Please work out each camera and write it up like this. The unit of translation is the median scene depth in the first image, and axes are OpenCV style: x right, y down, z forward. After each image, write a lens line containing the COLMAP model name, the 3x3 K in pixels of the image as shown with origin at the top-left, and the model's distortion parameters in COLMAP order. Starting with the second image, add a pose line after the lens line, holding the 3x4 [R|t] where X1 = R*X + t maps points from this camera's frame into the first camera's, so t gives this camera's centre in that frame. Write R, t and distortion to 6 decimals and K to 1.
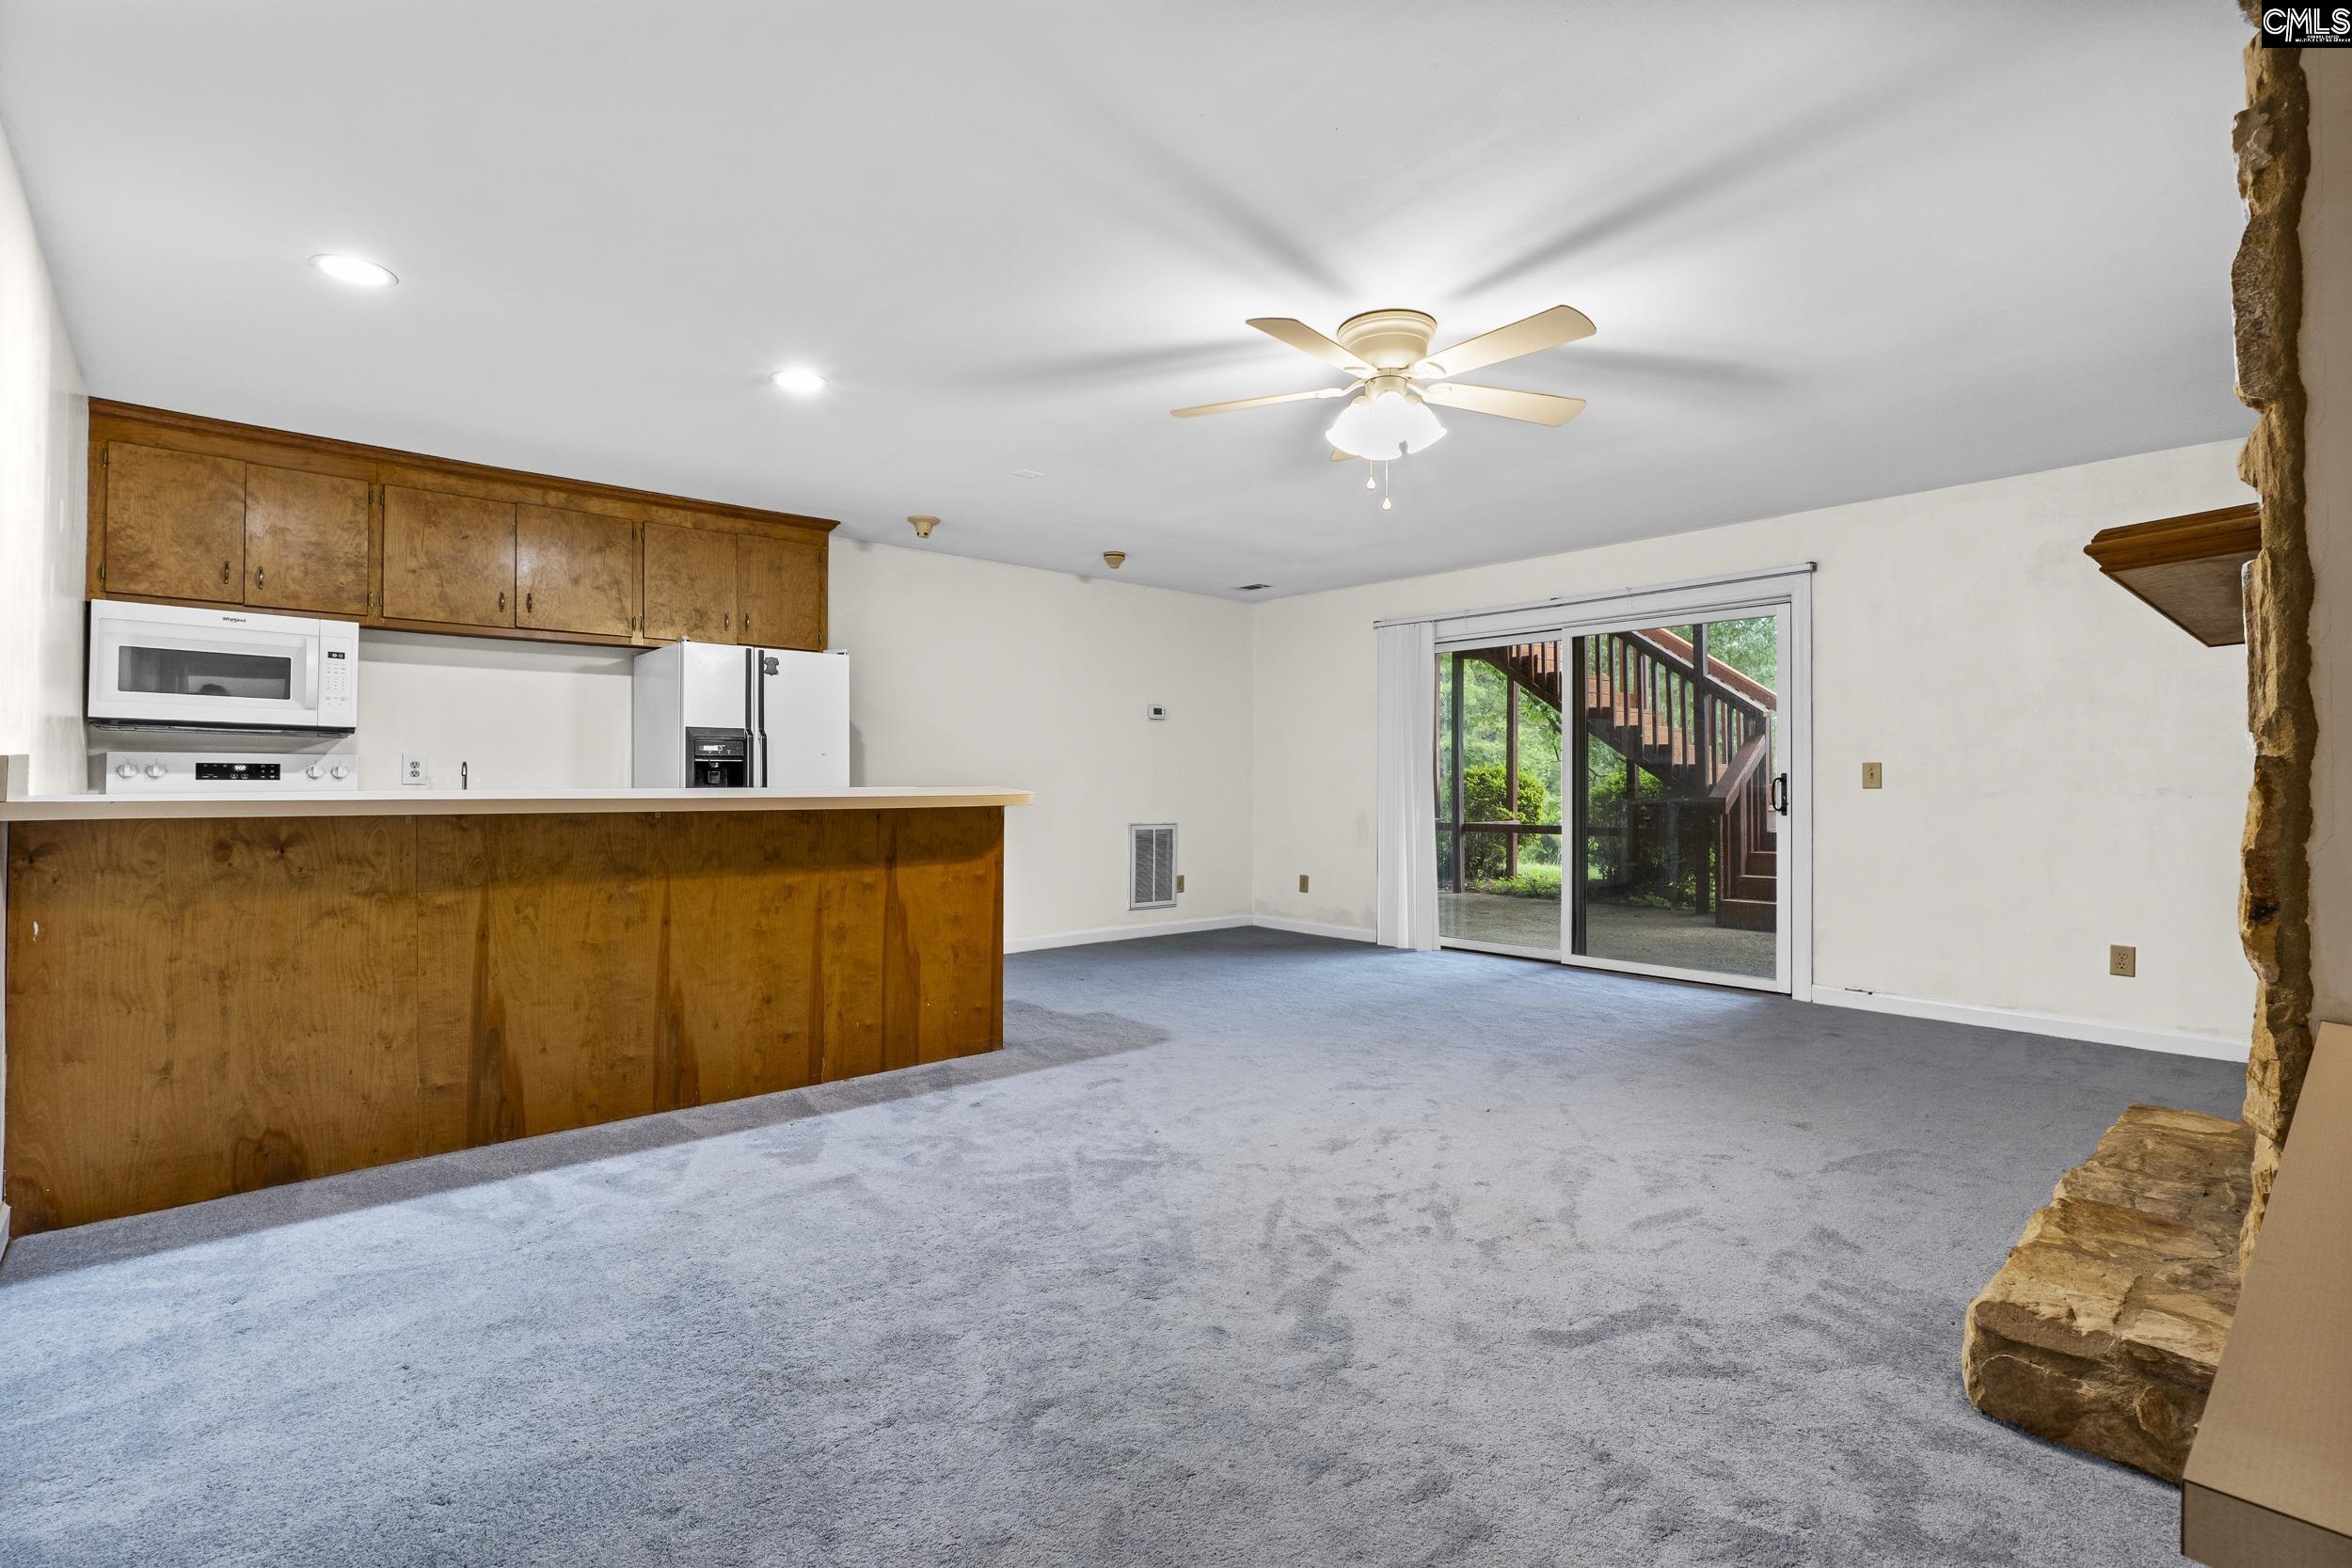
lens RADIAL K [[1096.3, 0, 1184.2], [0, 1096.3, 779.8], [0, 0, 1]] dist [-0.010658, -0.000115]
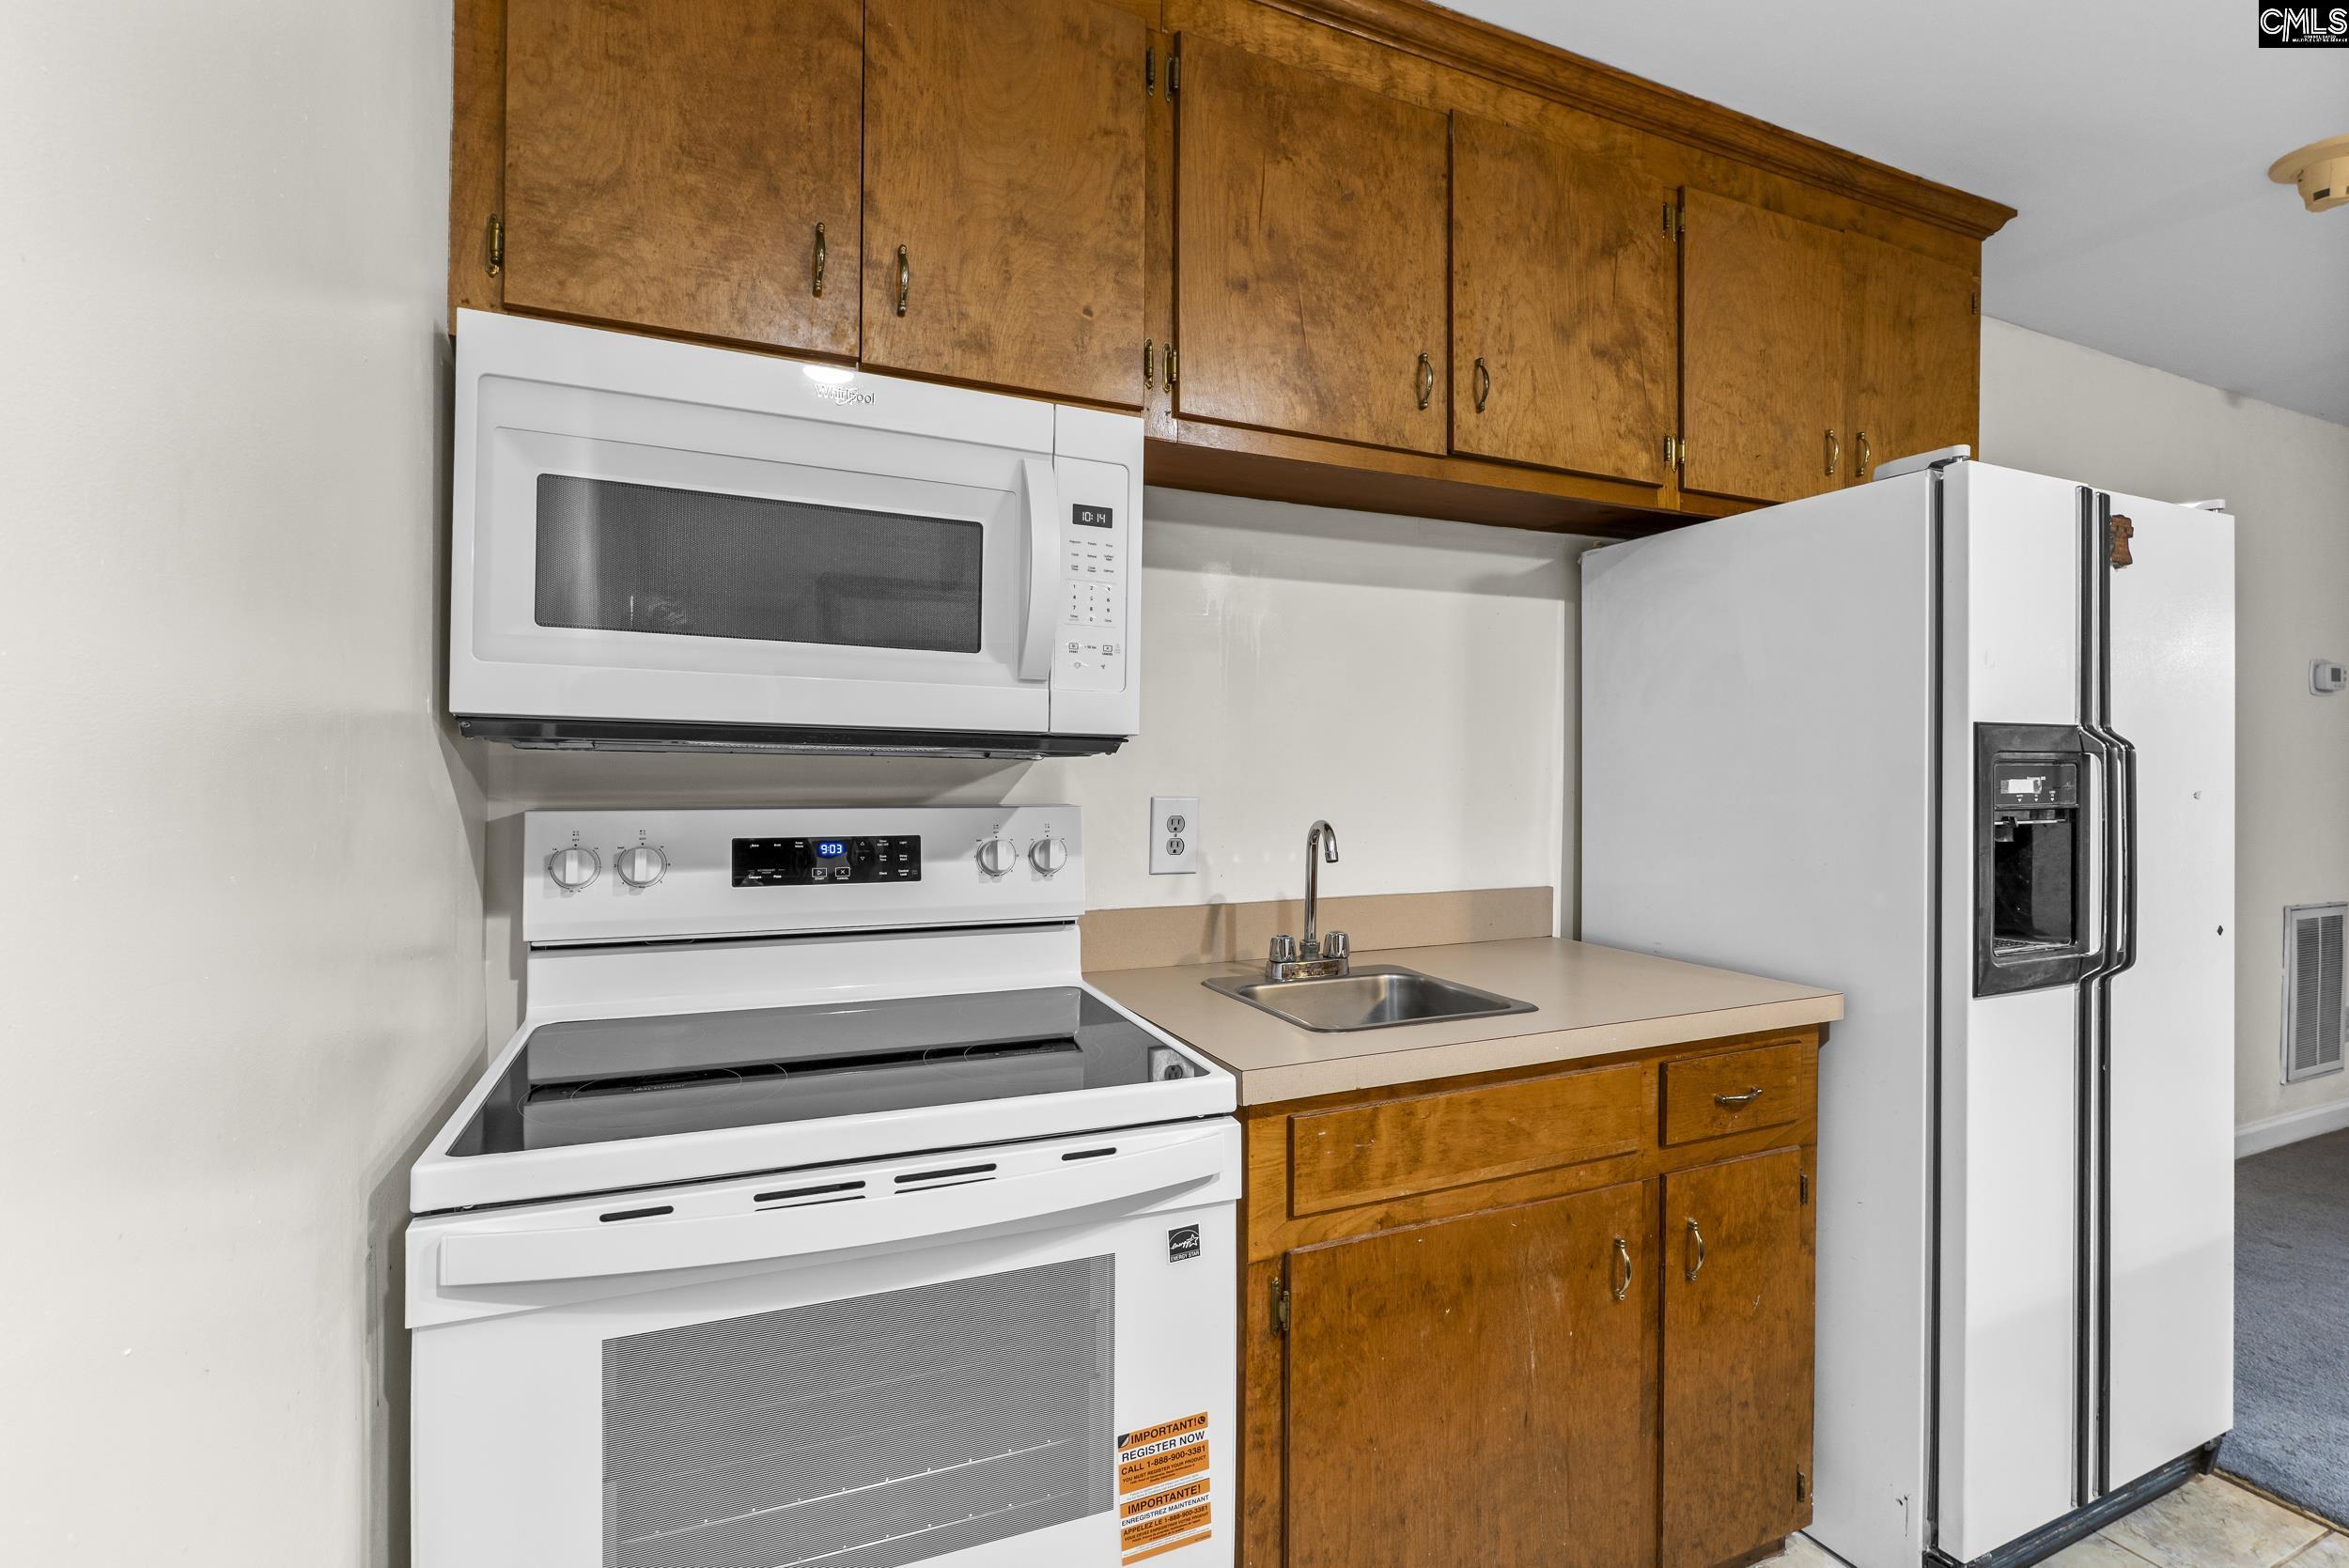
lens RADIAL K [[1087.2, 0, 1170.1], [0, 1087.2, 771.5], [0, 0, 1]] dist [-0.007291, -0.000414]
pose [[0.953162, 0.003970, -0.302433, -0.641954], [-0.001534, 0.999964, 0.008293, -0.039554], [0.302455, -0.007440, 0.953134, 0.679528]]
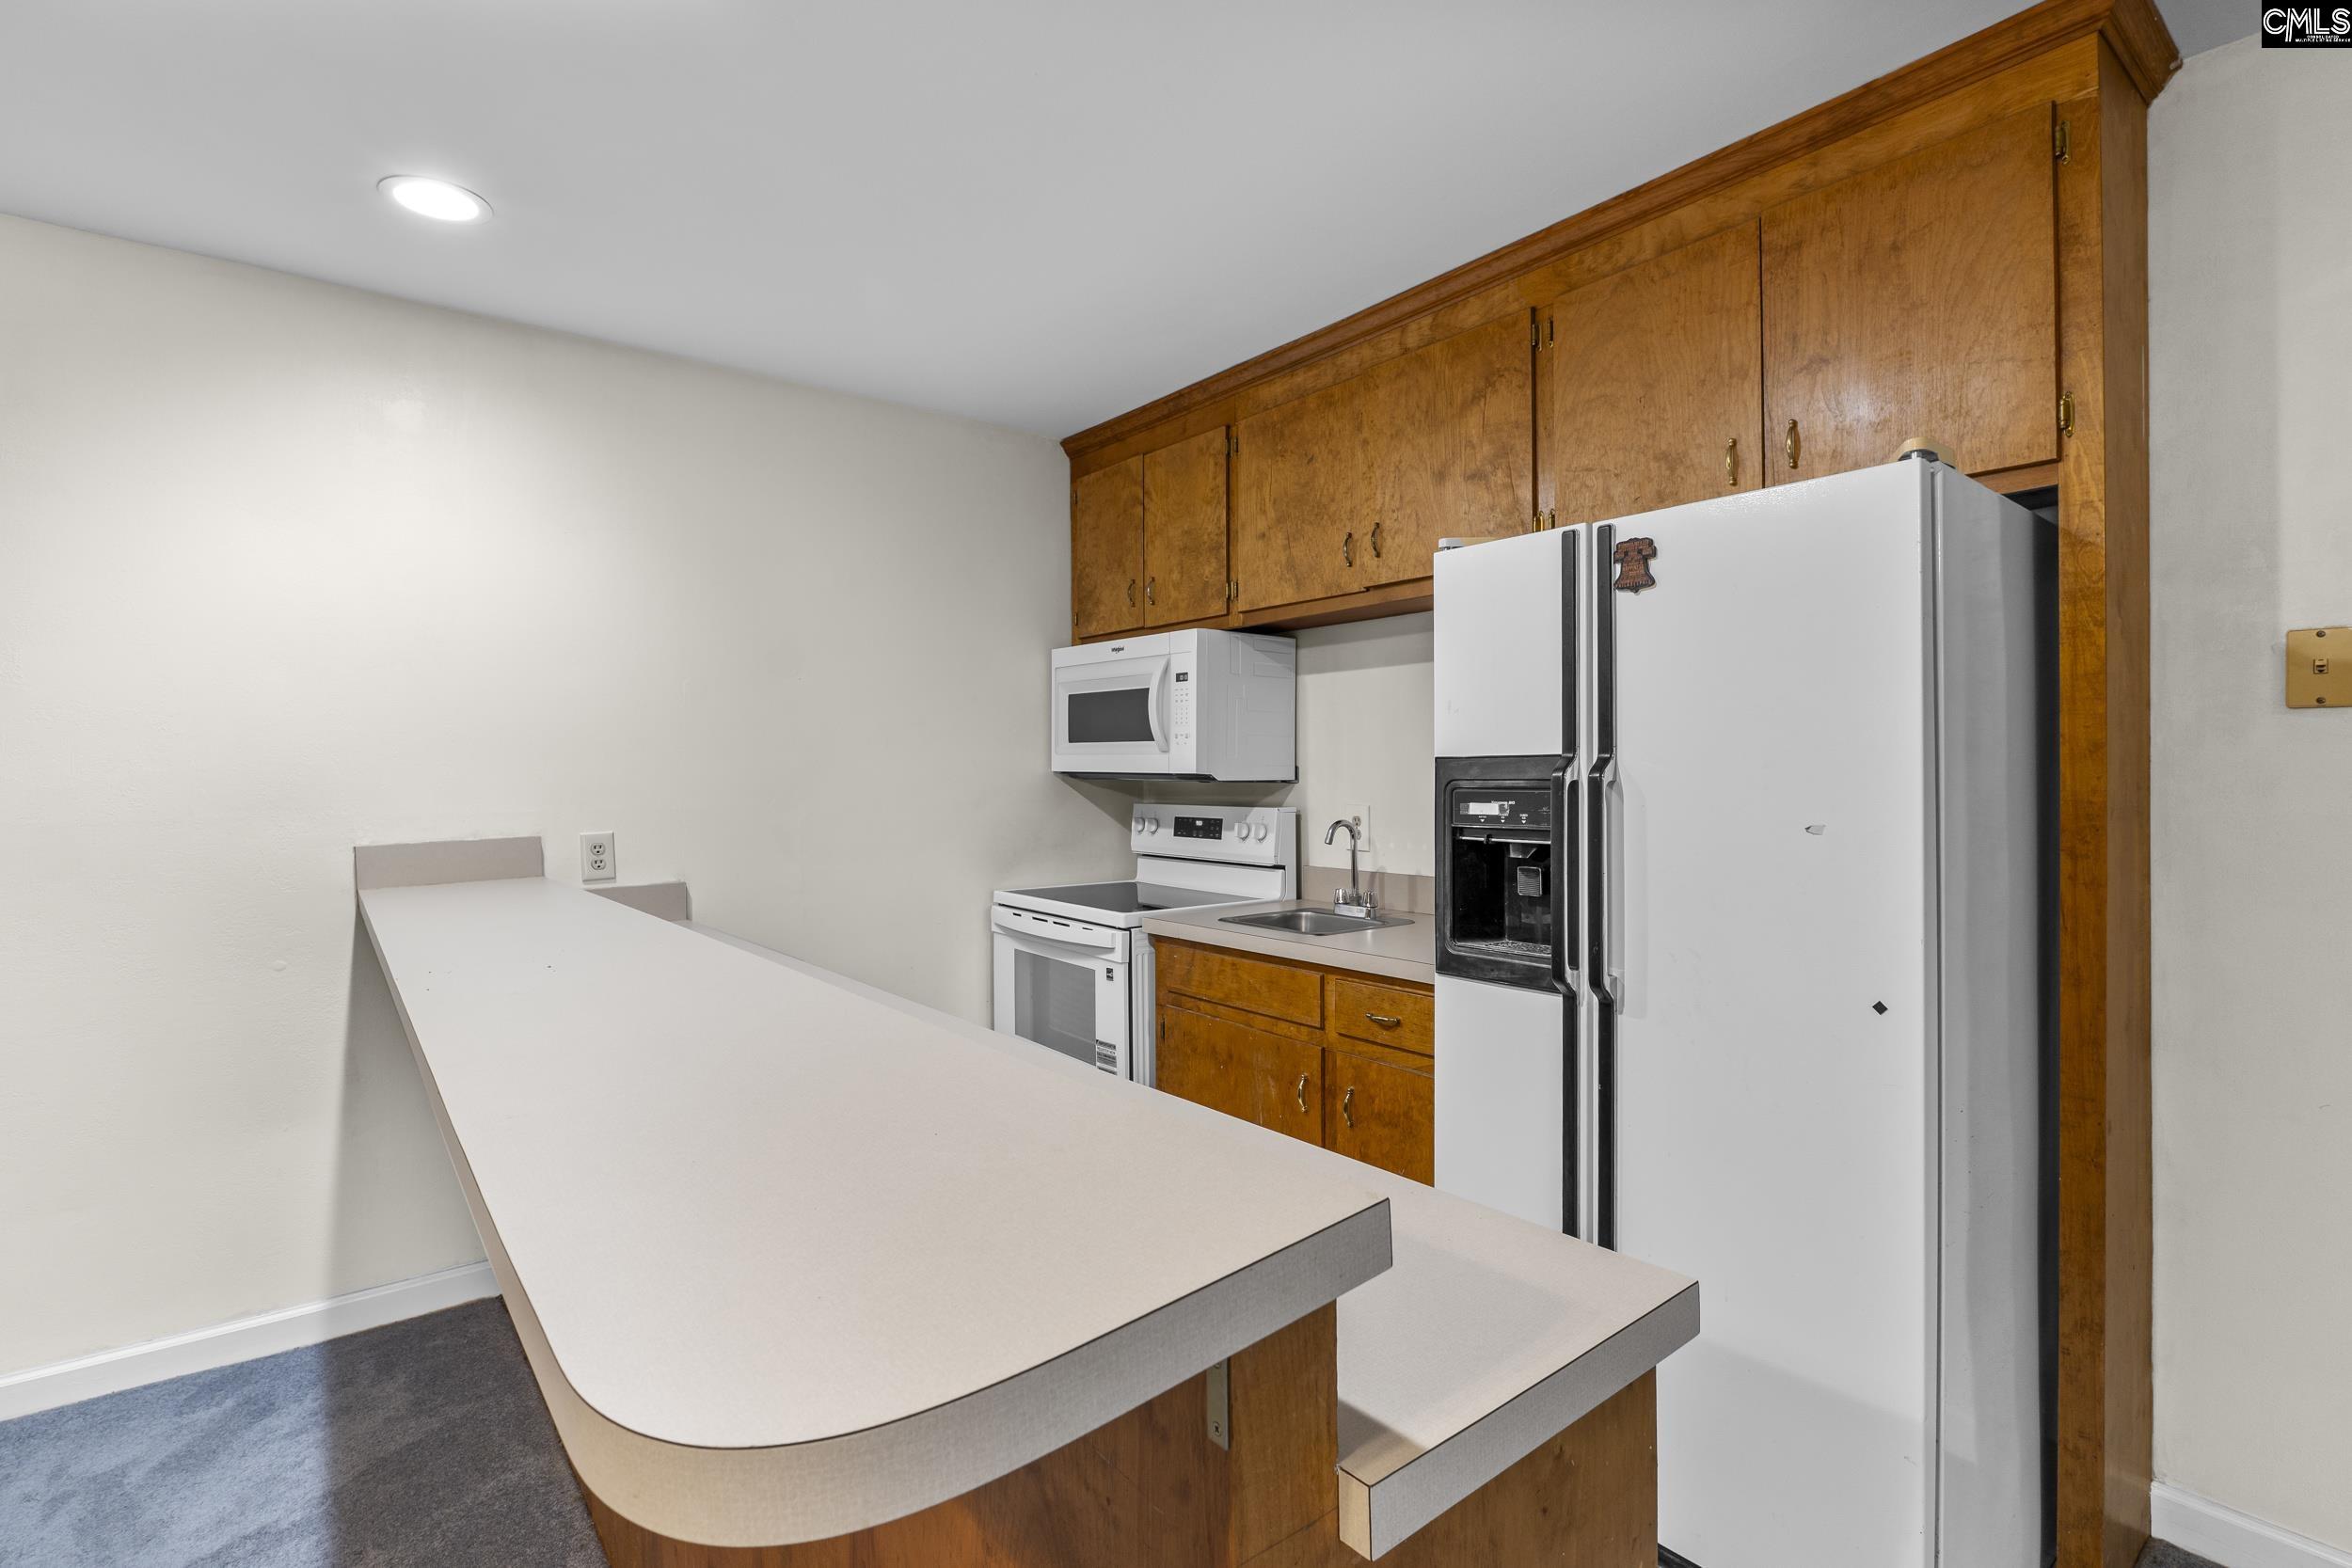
lens RADIAL K [[1088.6, 0, 1171.6], [0, 1088.6, 771.5], [0, 0, 1]] dist [-0.007291, -0.000414]
pose [[-0.059326, -0.003206, -0.998234, -0.041561], [0.010316, 0.999939, -0.003825, -0.046582], [0.998185, -0.010525, -0.059289, 1.011303]]
